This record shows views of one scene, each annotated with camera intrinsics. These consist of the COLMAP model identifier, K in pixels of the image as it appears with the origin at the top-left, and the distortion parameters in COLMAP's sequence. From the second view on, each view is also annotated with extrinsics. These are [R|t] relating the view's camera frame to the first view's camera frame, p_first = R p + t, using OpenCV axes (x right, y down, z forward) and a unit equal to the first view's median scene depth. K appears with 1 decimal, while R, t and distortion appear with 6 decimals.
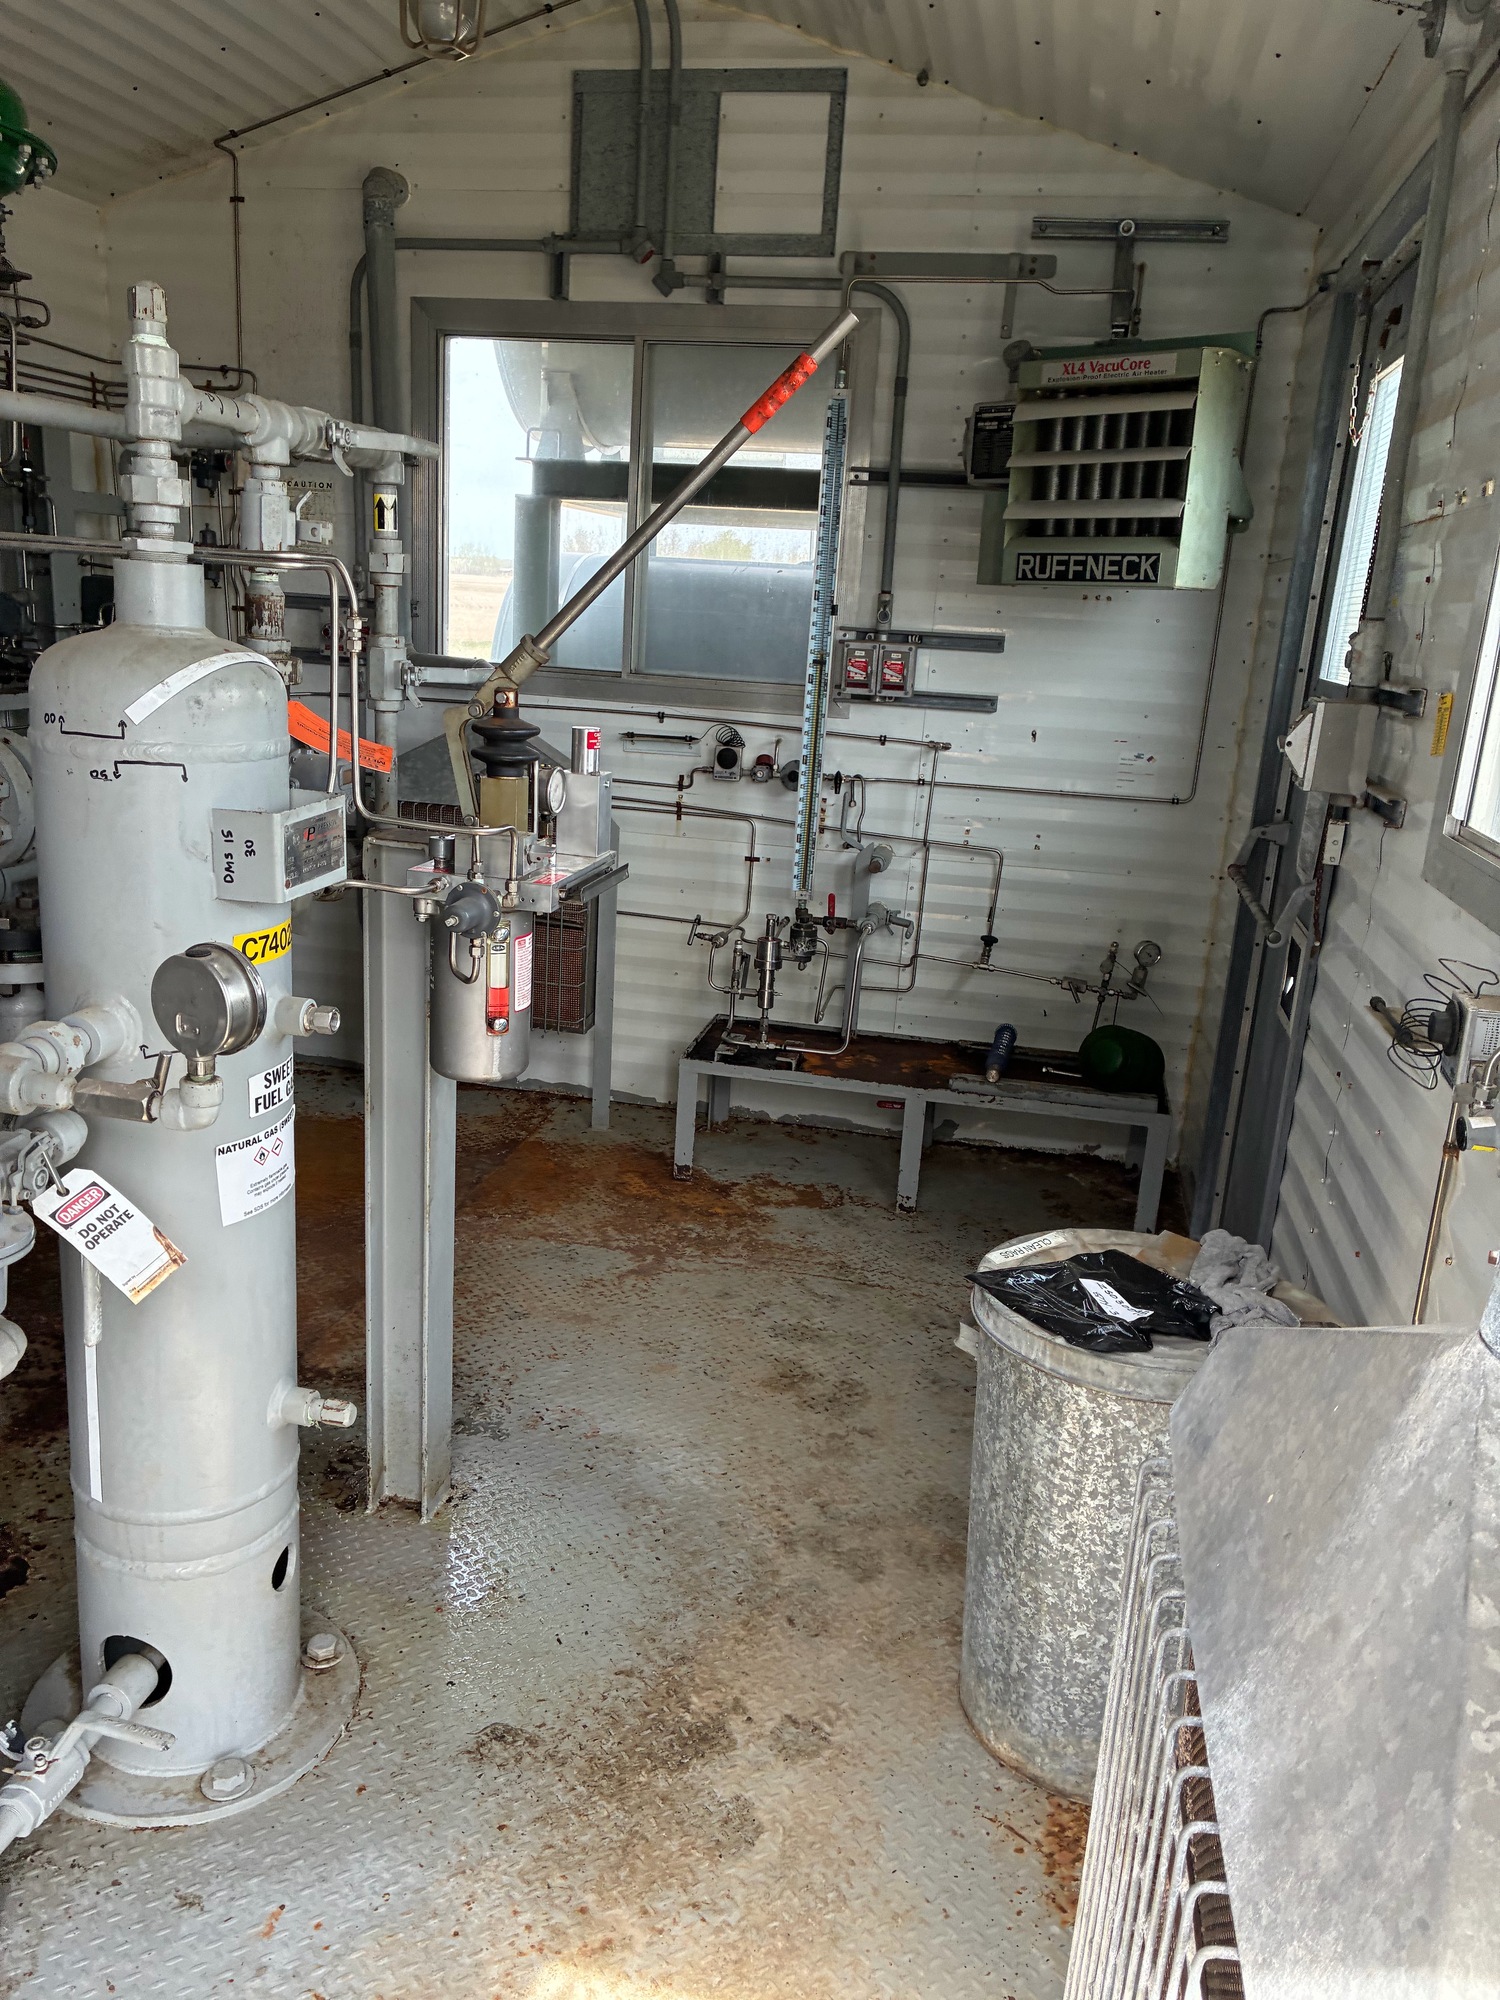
lens RADIAL K [[1553.8, 0, 687.4], [0, 1553.8, 1006.4], [0, 0, 1]] dist [0.048341, -0.085659]
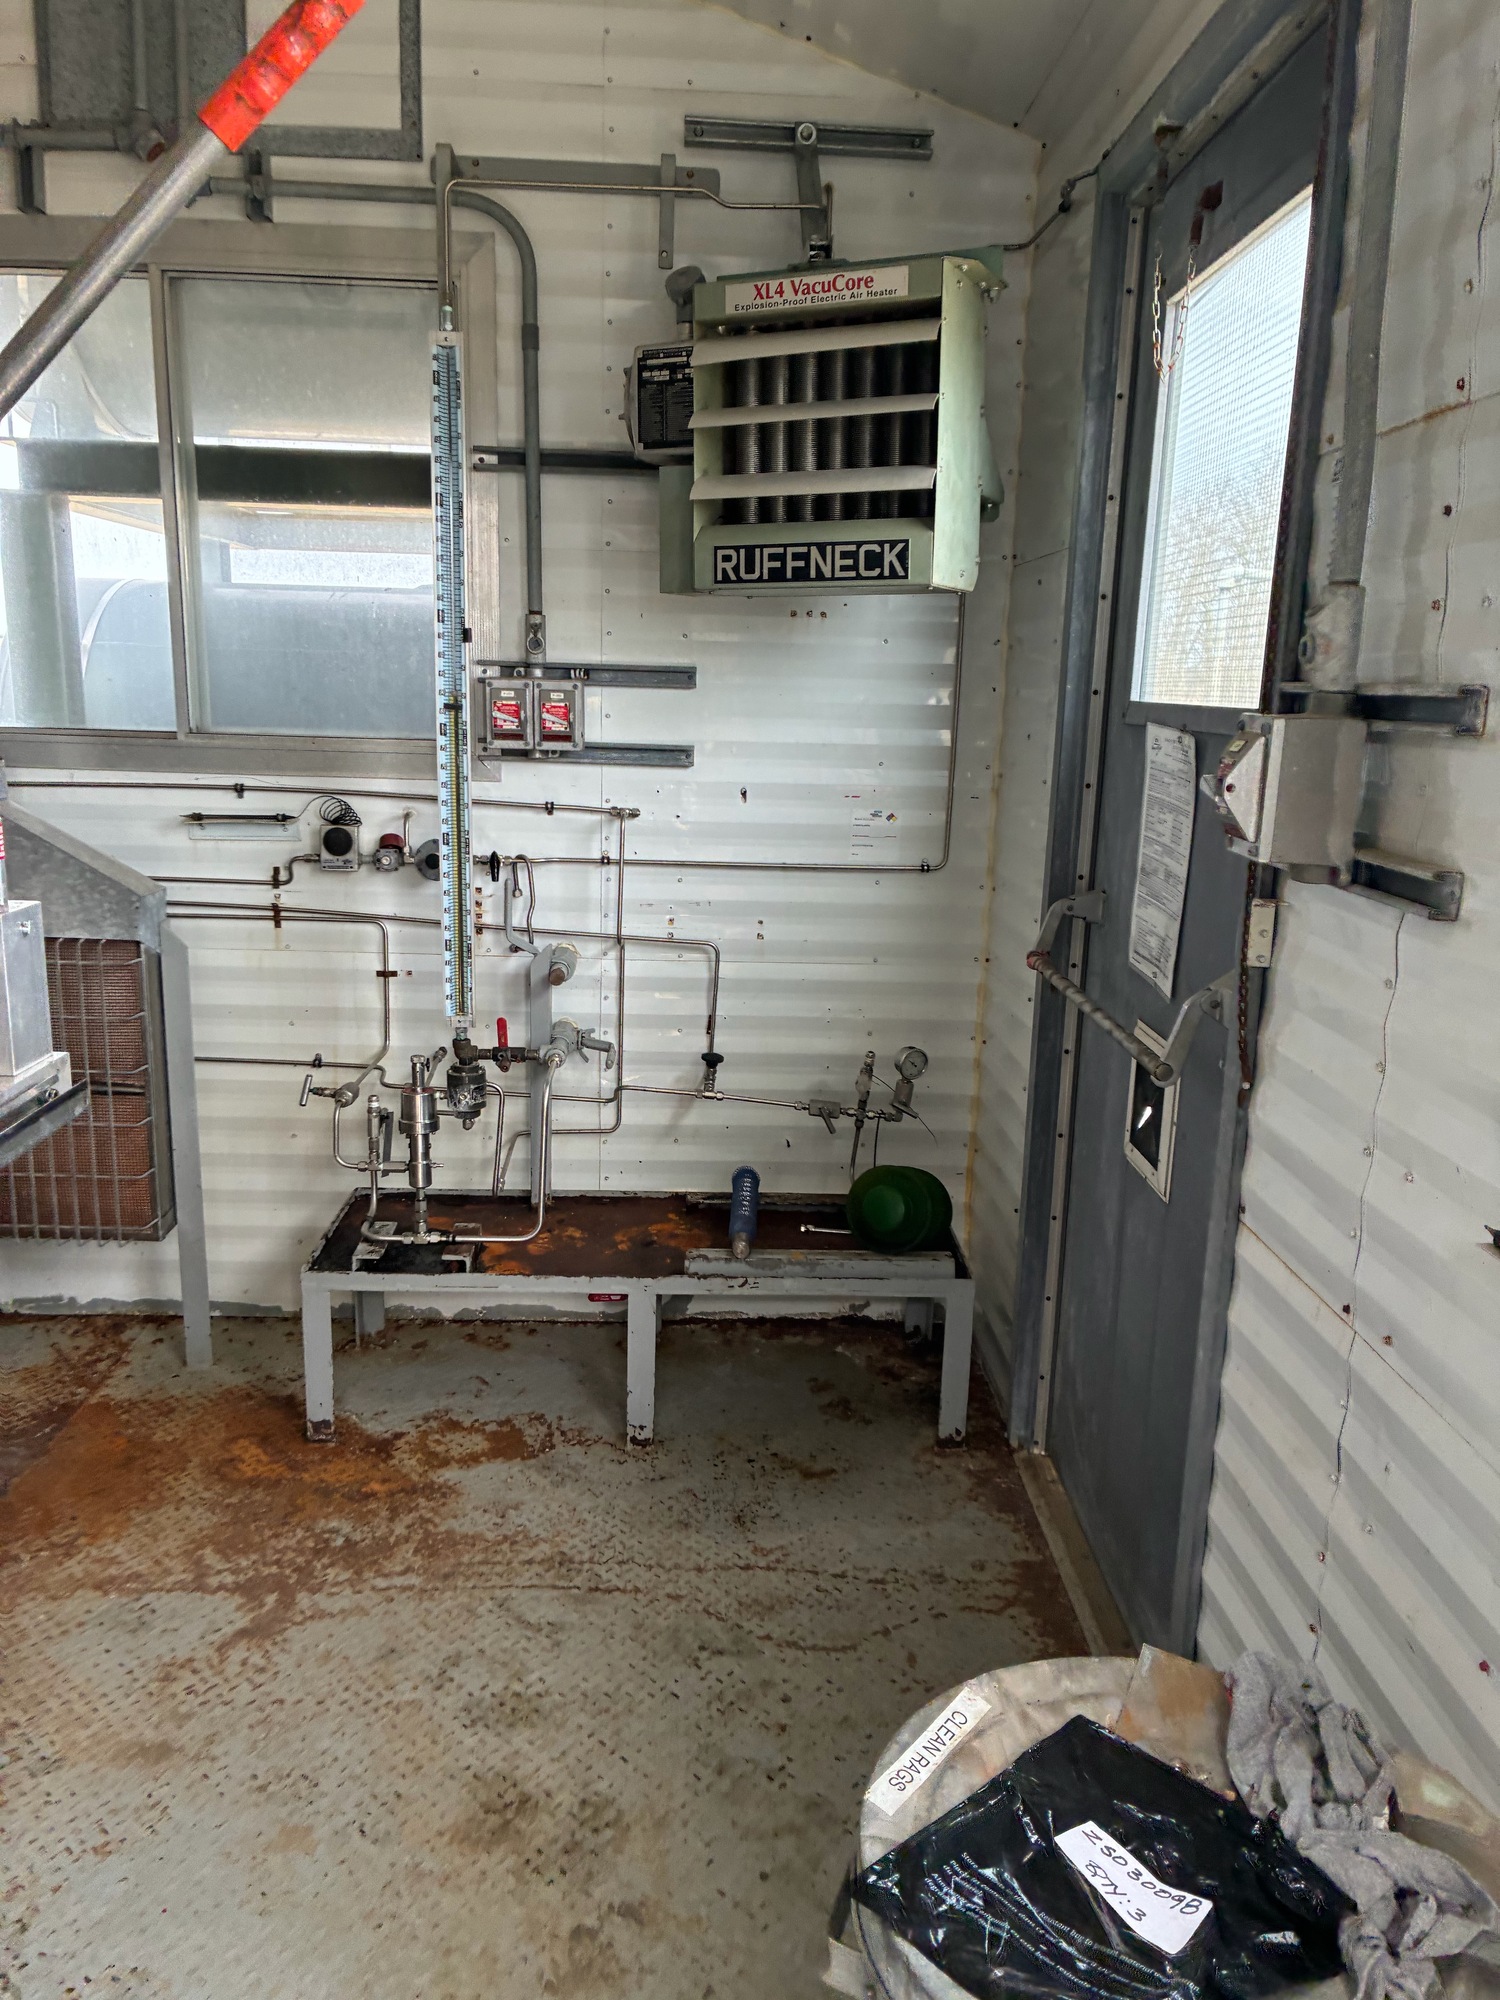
lens RADIAL K [[1497.7, 0, 789.0], [0, 1497.7, 1009.1], [0, 0, 1]] dist [0.017868, -0.002724]
pose [[0.957421, -0.084988, 0.275901, 0.029402], [0.093948, 0.995388, -0.019397, -0.051300], [-0.272980, 0.044492, 0.960990, 0.288316]]
